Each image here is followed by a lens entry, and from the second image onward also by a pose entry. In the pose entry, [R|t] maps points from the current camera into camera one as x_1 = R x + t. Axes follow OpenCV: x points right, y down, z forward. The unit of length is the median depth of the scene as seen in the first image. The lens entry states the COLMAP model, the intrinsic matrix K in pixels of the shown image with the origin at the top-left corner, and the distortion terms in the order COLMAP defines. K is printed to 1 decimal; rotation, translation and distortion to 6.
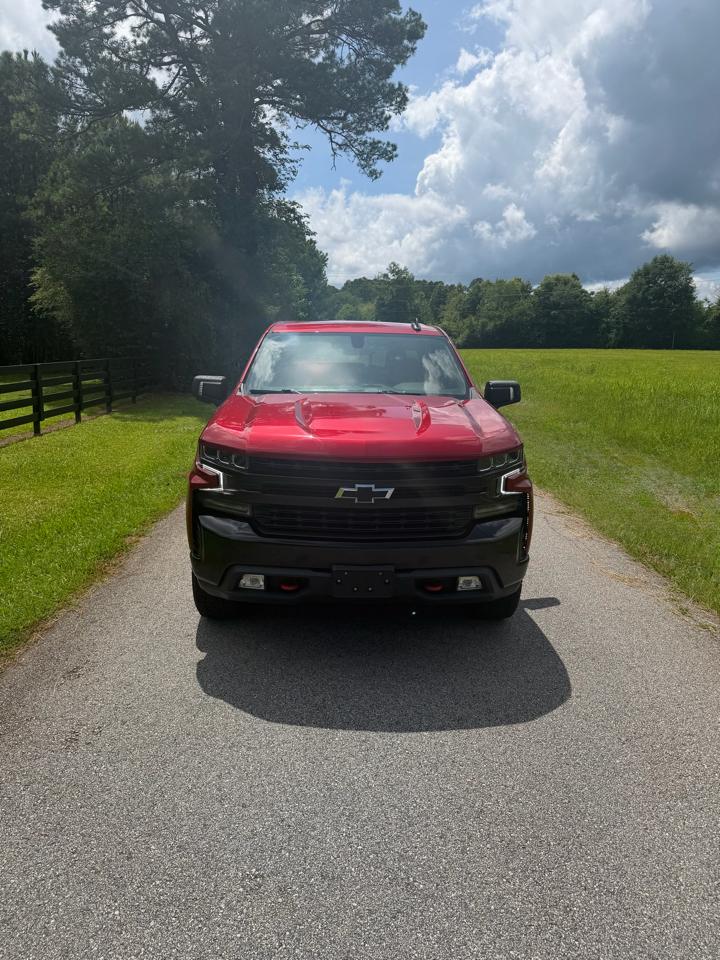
lens RADIAL K [[676.3, 0, 360.8], [0, 676.3, 509.2], [0, 0, 1]] dist [0.023369, -0.082009]
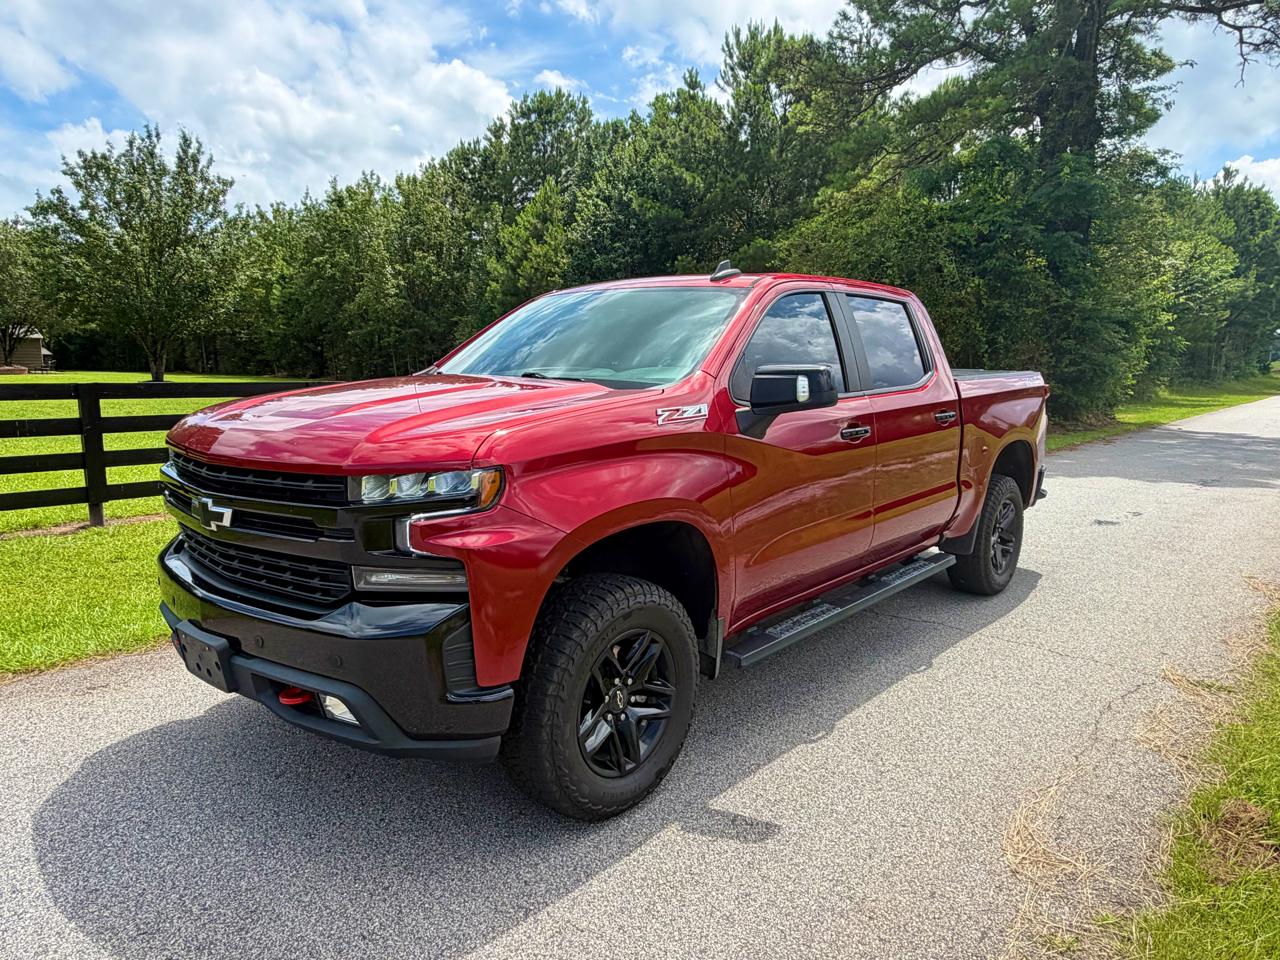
lens RADIAL K [[874.9, 0, 665.9], [0, 874.9, 479.3], [0, 0, 1]] dist [-0.008244, 0.001269]
pose [[0.719944, 0.077727, -0.689666, 0.191746], [-0.163314, 0.984778, -0.059497, -0.016535], [0.674544, 0.155466, 0.721679, 0.151774]]
